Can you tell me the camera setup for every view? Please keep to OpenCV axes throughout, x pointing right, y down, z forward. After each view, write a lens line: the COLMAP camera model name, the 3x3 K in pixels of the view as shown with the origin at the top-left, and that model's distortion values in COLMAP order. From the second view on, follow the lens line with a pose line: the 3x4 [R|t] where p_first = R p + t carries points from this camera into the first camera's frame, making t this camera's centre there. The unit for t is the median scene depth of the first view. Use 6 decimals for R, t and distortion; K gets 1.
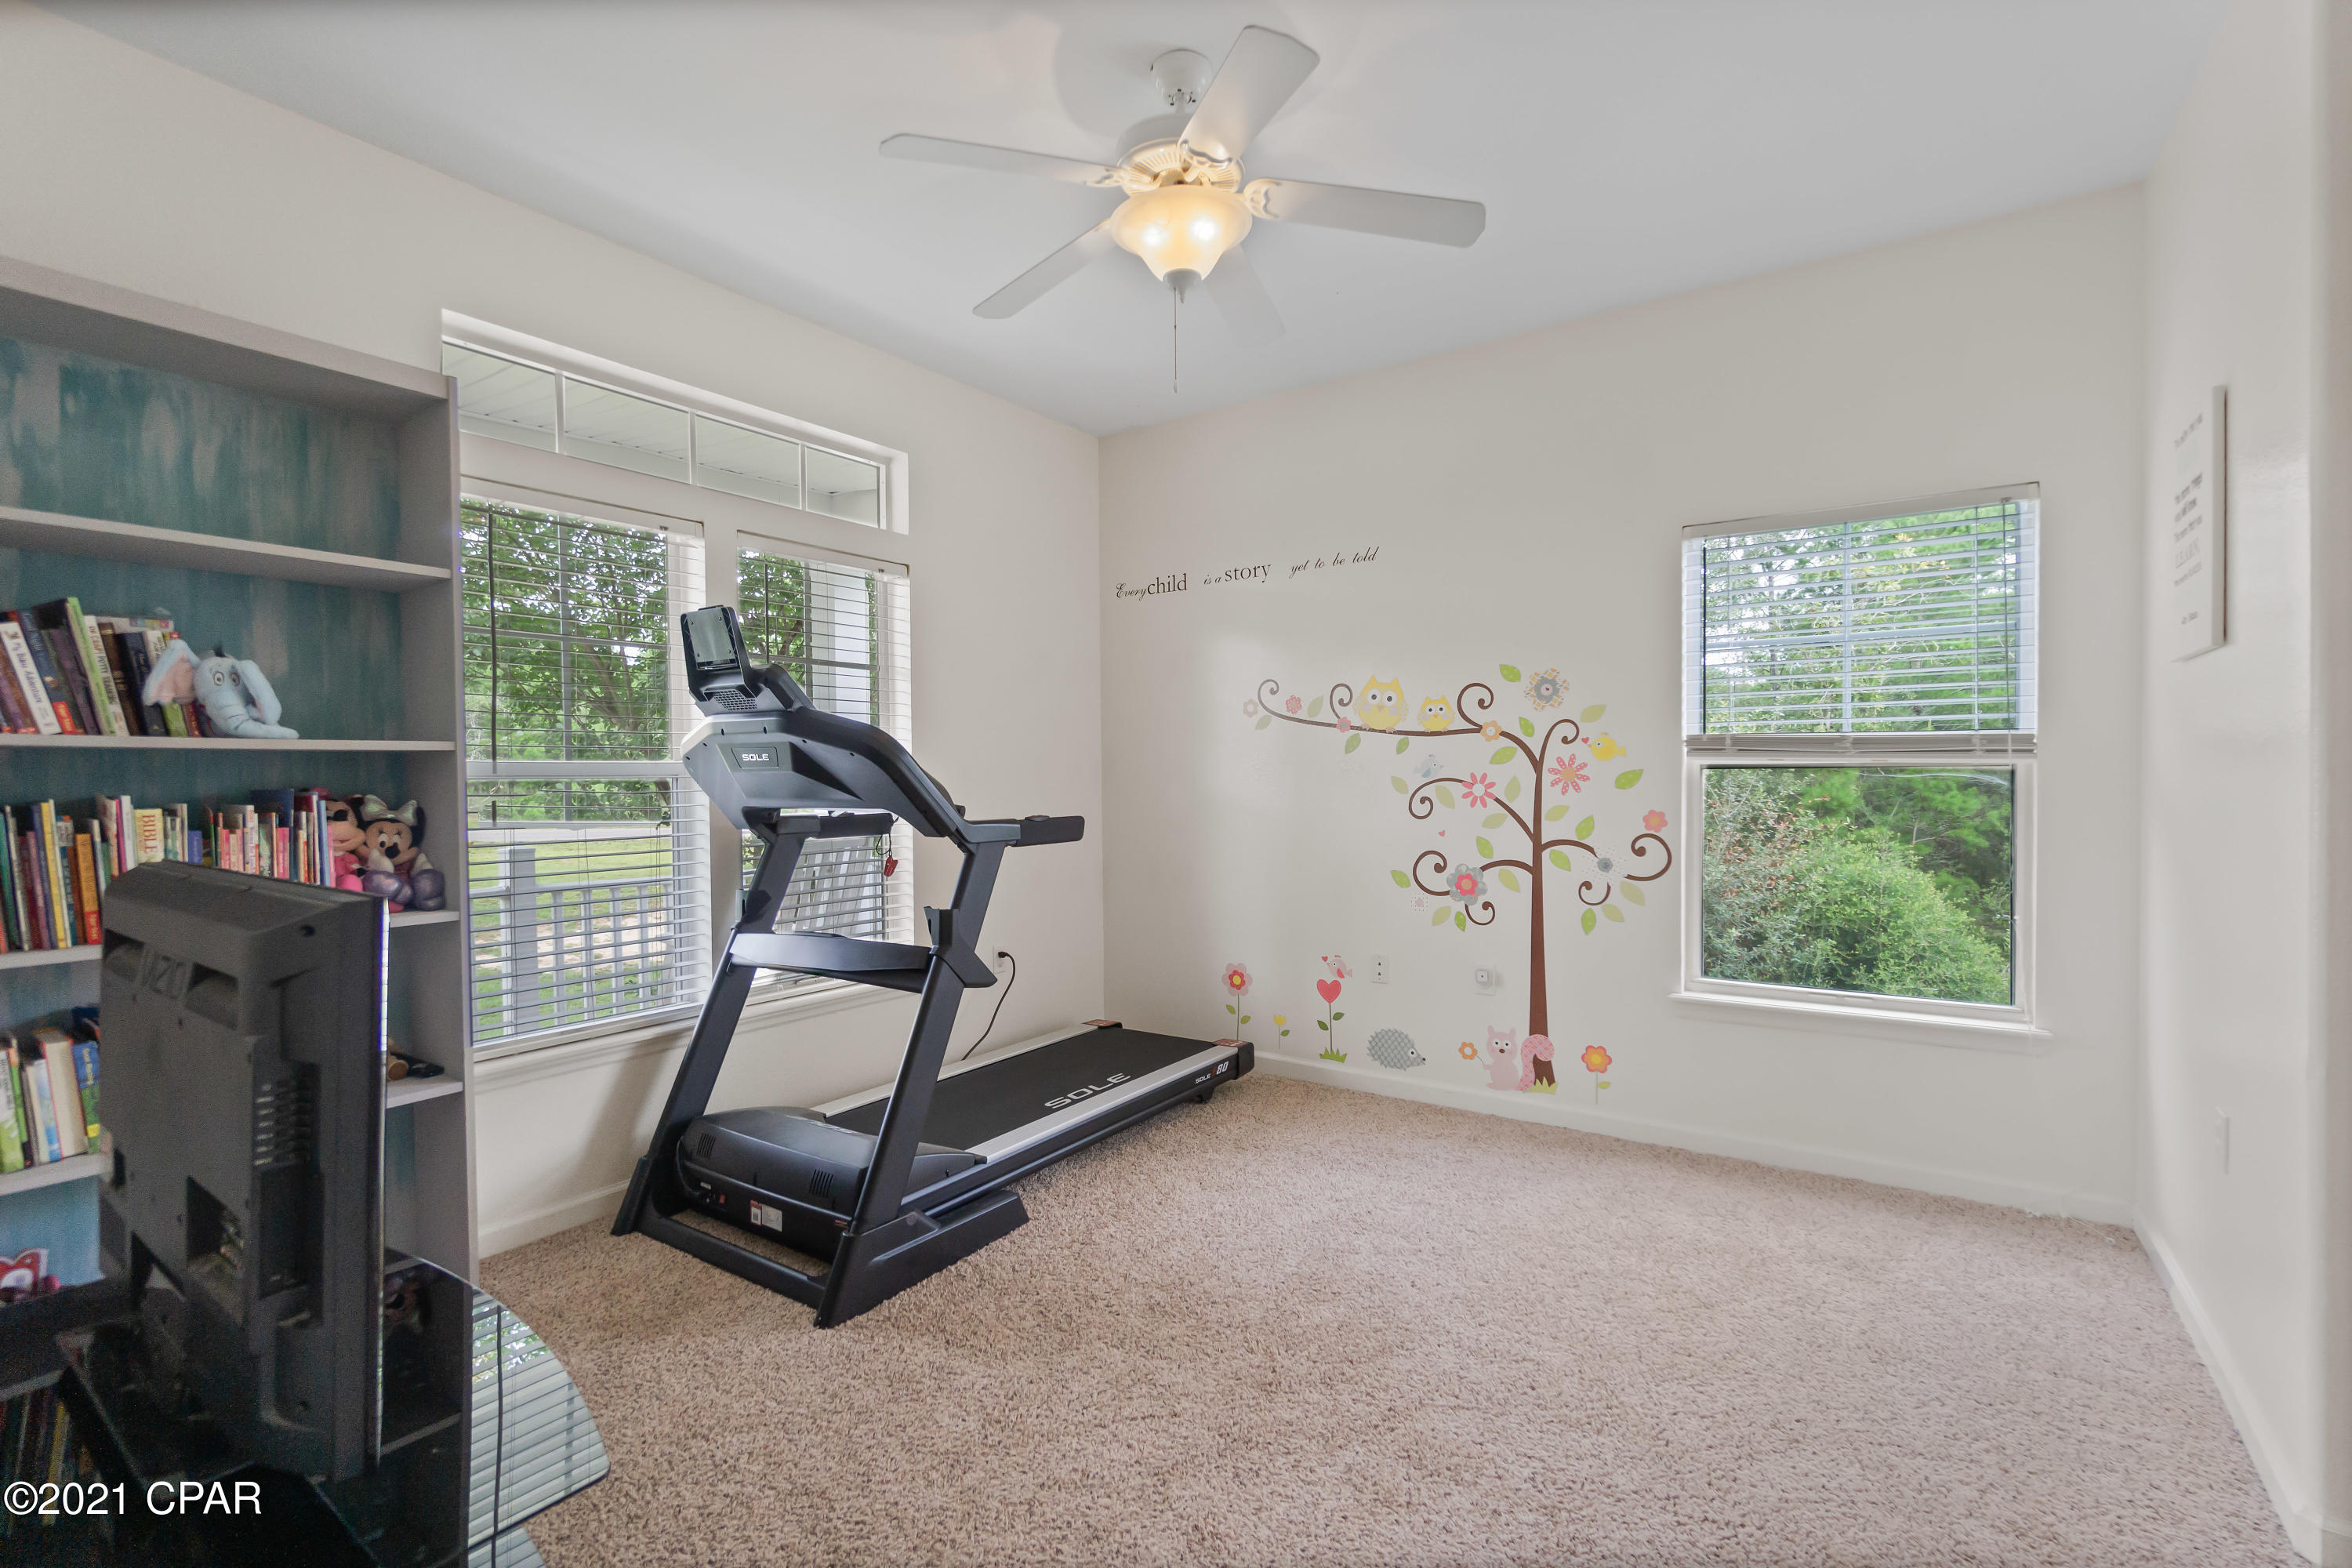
lens RADIAL K [[1037.0, 0, 1171.5], [0, 1037.0, 787.9], [0, 0, 1]] dist [0.002394, -0.000090]
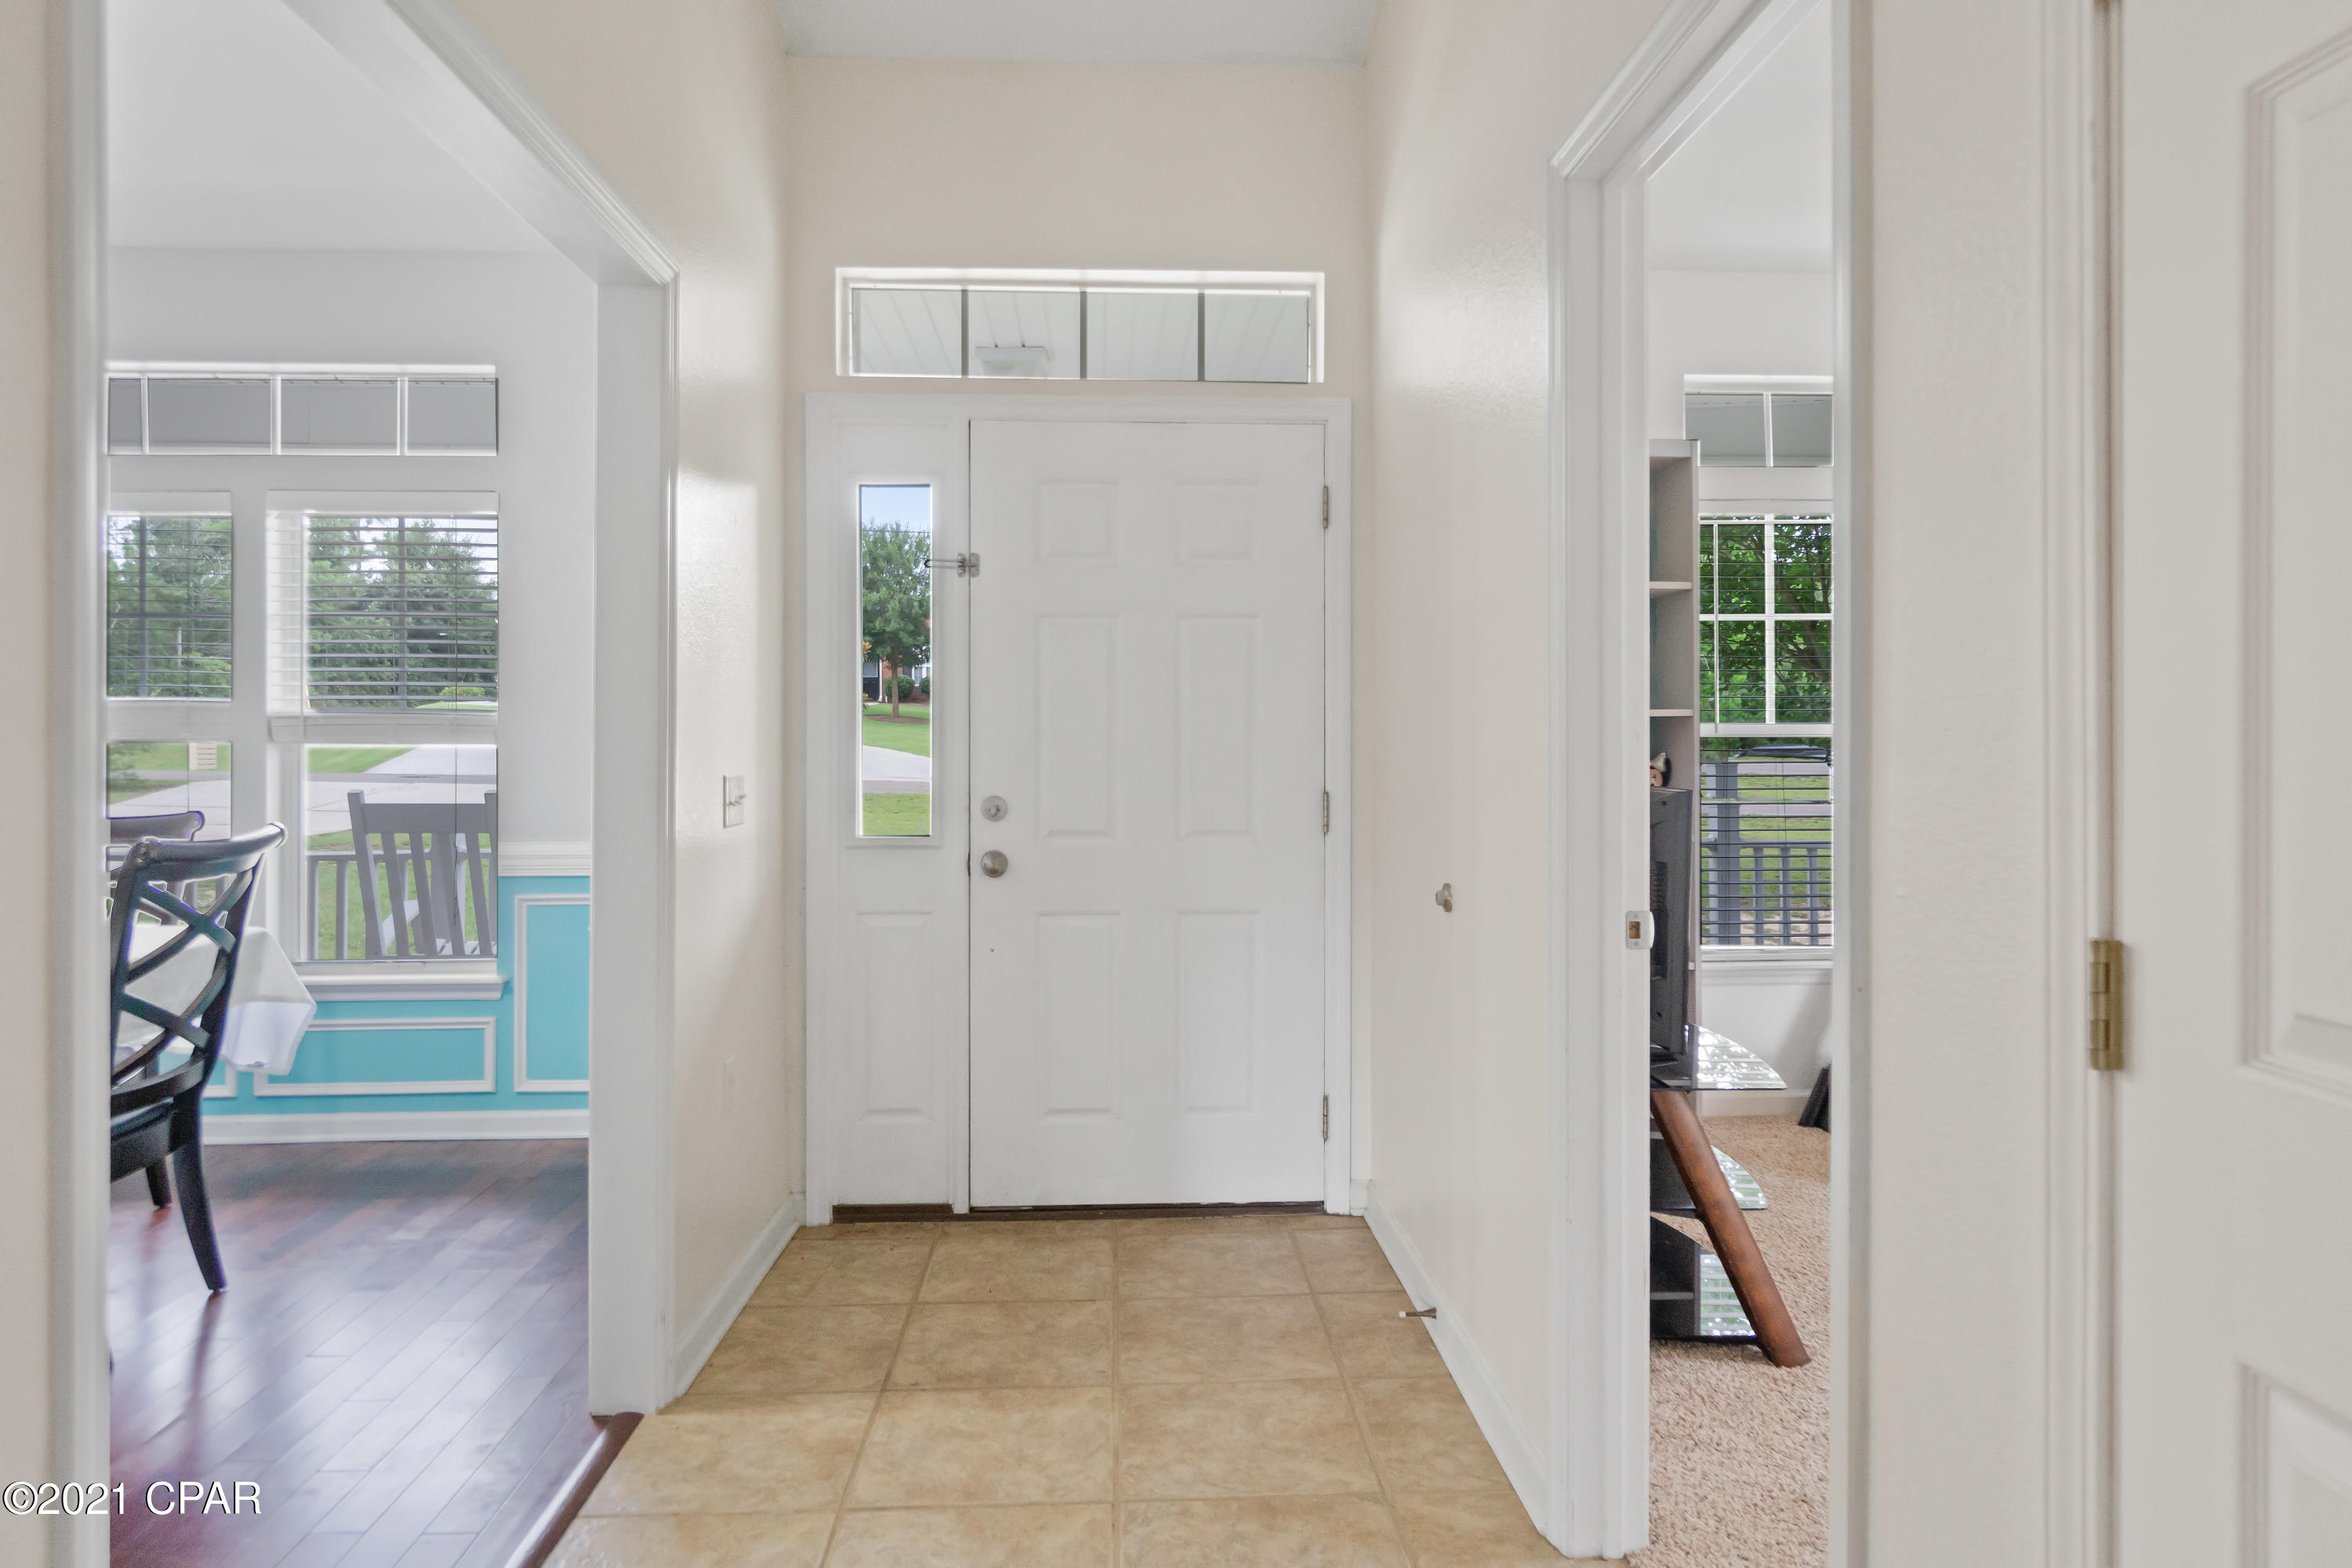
lens RADIAL K [[1477.5, 0, 1173.1], [0, 1477.5, 772.7], [0, 0, 1]] dist [0.006227, 0.000509]
pose [[0.616063, 0.023171, -0.787356, 0.317017], [-0.011610, 0.999726, 0.020337, 0.005421], [0.787611, -0.003388, 0.616164, -0.559280]]
